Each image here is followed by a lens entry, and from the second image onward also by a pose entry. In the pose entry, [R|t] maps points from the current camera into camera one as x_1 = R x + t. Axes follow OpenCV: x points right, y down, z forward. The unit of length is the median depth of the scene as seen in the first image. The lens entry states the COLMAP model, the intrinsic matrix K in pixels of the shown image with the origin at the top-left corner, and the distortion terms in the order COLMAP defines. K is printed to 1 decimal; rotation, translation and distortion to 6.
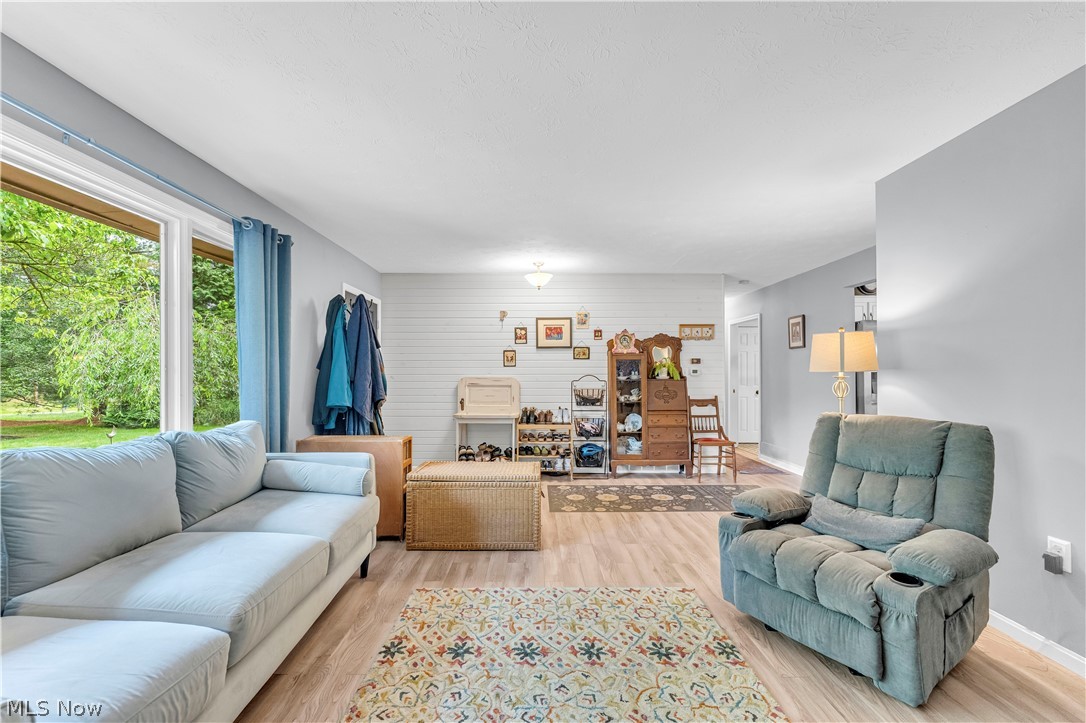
lens RADIAL K [[443.9, 0, 538.9], [0, 443.9, 365.5], [0, 0, 1]] dist [-0.001583, -0.000377]
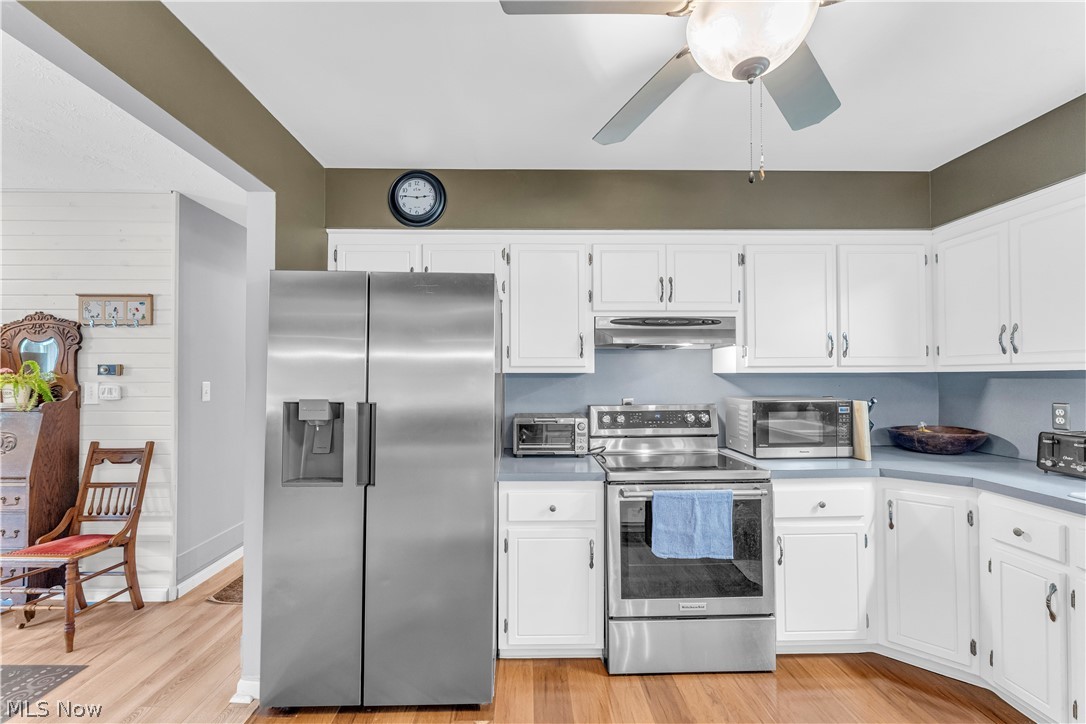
lens RADIAL K [[443.9, 0, 545.4], [0, 443.9, 368.2], [0, 0, 1]] dist [-0.001583, -0.000377]
pose [[0.999699, 0.005293, 0.023965, 0.814287], [-0.005212, 0.999981, -0.003436, -0.012342], [-0.023983, 0.003310, 0.999707, 0.505836]]
